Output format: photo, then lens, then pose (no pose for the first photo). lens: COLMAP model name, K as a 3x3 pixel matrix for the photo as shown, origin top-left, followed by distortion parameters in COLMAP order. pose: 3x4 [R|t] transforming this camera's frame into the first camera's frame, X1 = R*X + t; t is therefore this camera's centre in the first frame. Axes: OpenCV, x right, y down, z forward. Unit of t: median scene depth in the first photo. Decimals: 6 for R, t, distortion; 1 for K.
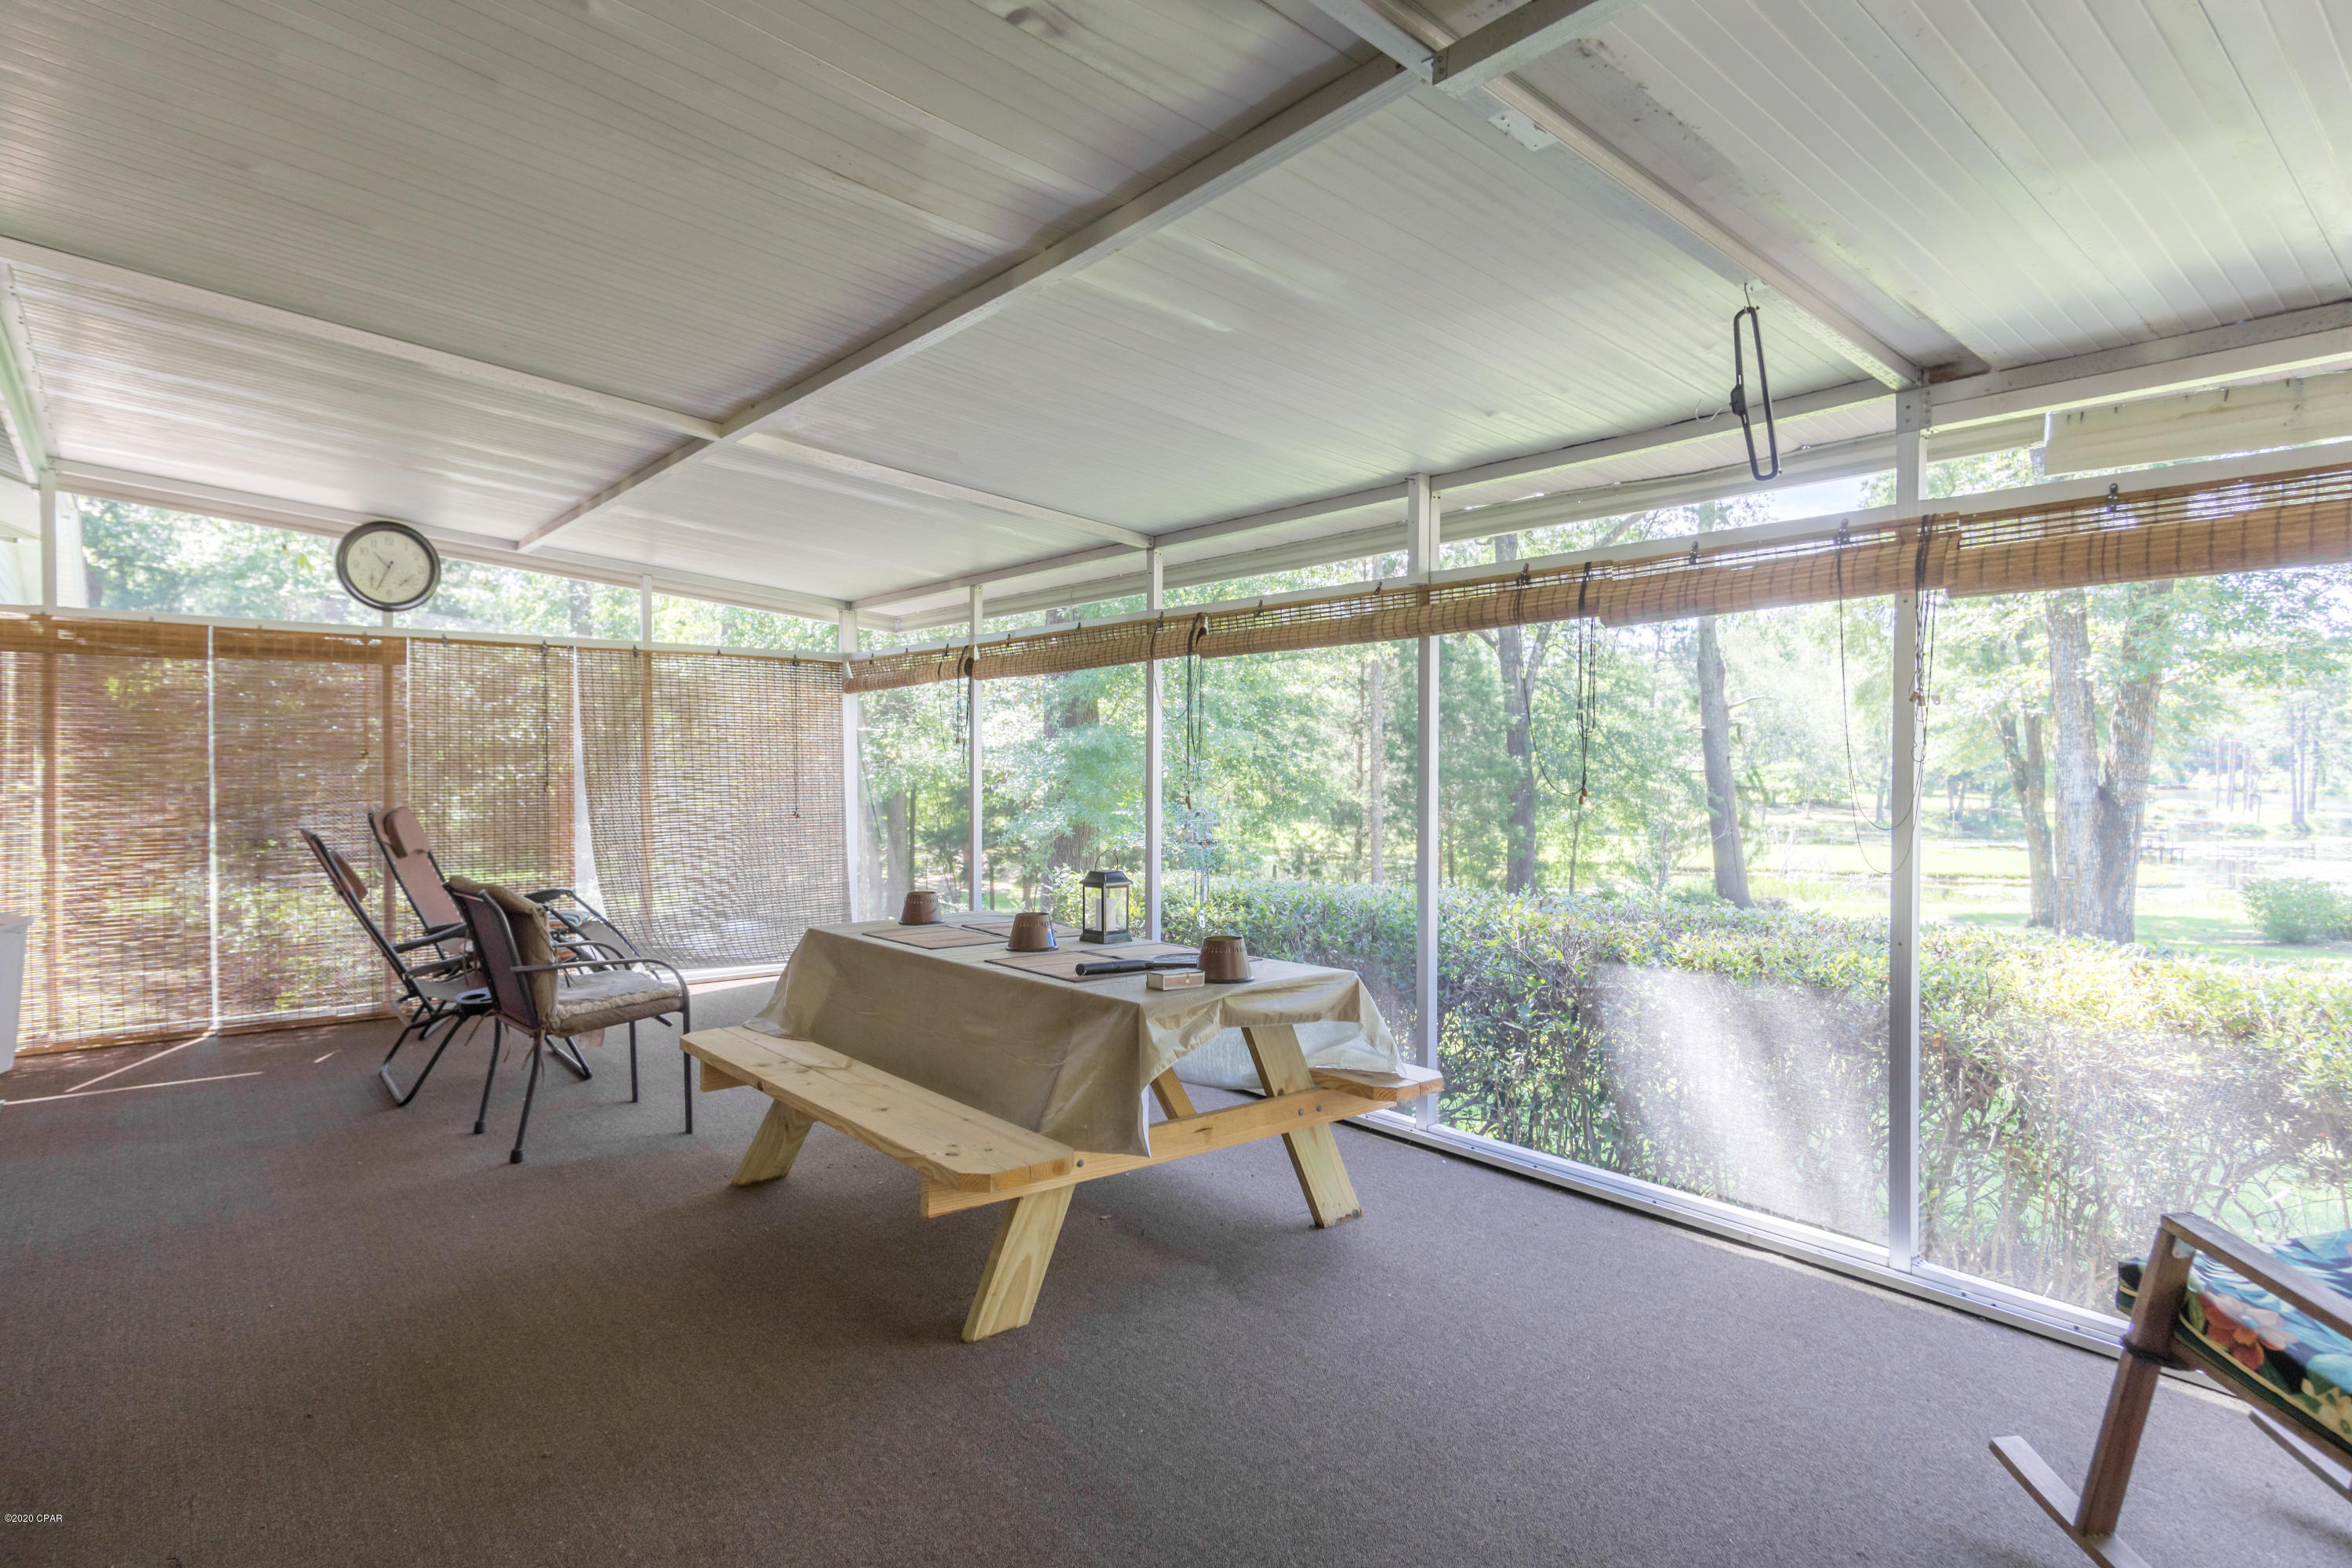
lens RADIAL K [[1241.6, 0, 1183.9], [0, 1241.6, 781.6], [0, 0, 1]] dist [0.003639, 0.001479]
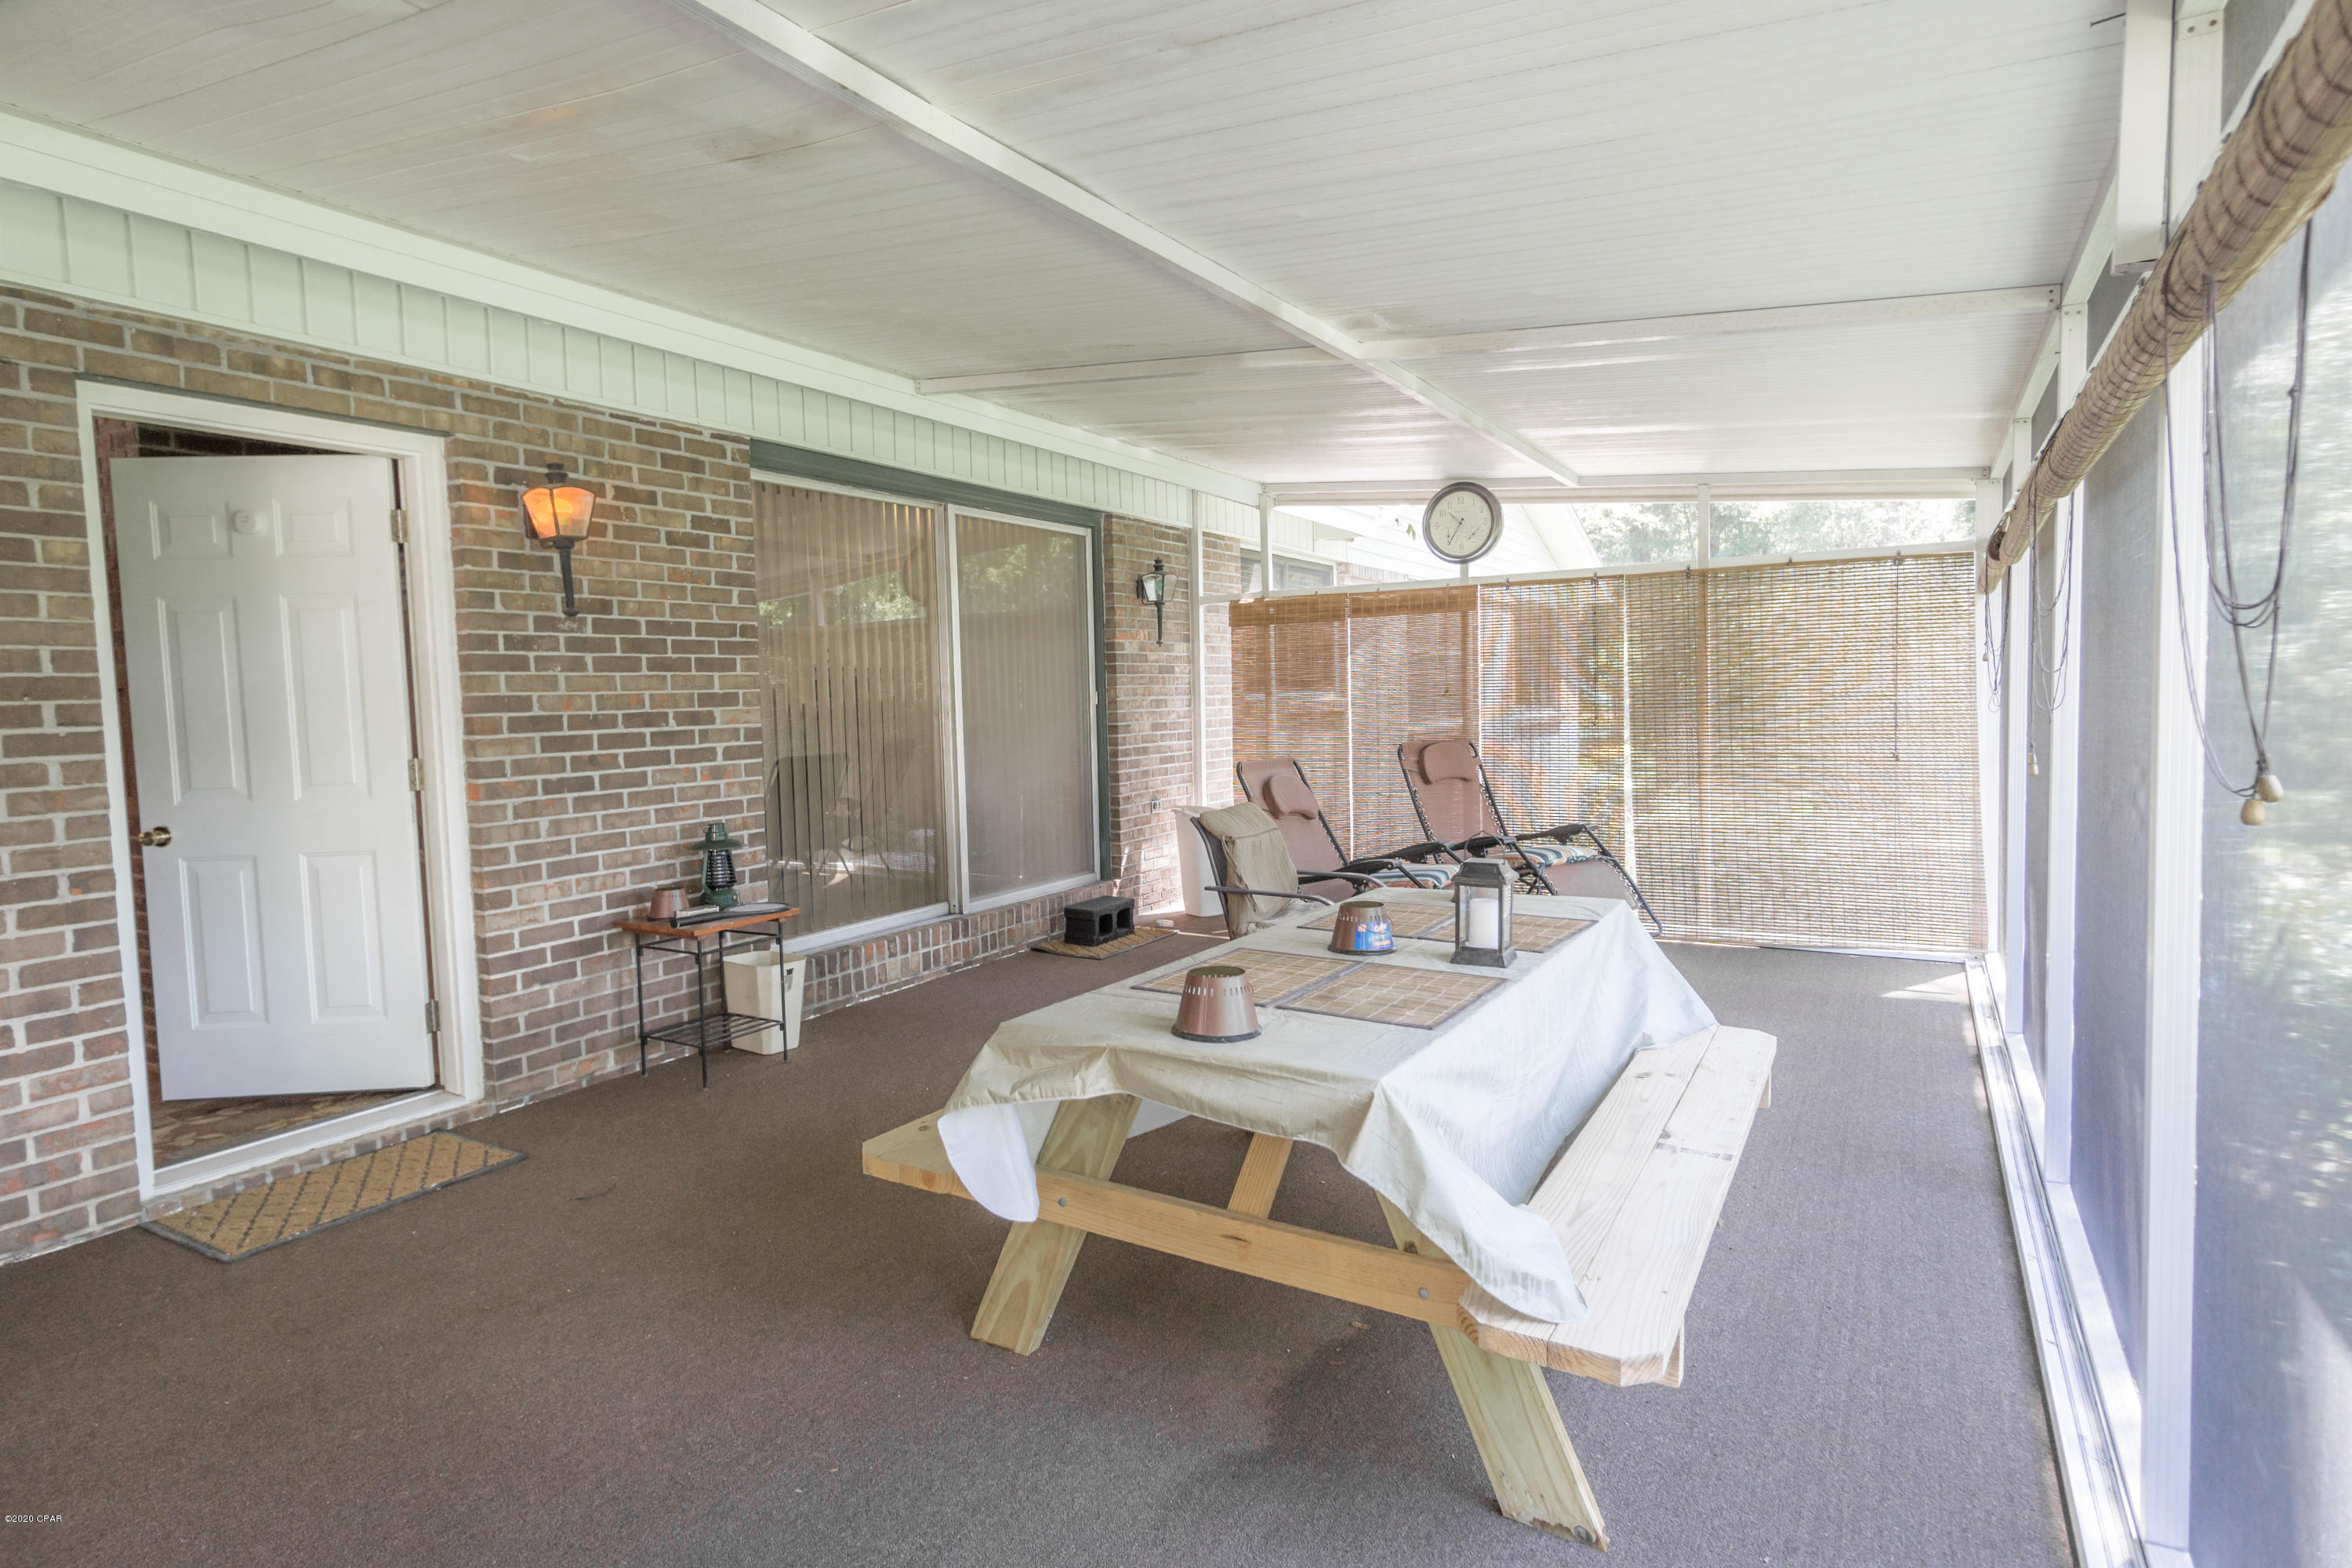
lens RADIAL K [[1241.6, 0, 1180.9], [0, 1241.6, 778.1], [0, 0, 1]] dist [0.003639, 0.001479]
pose [[0.332735, 0.050676, -0.941658, 0.336732], [0.006315, 0.998413, 0.055962, -0.008278], [0.942999, -0.024567, 0.331887, 0.389113]]
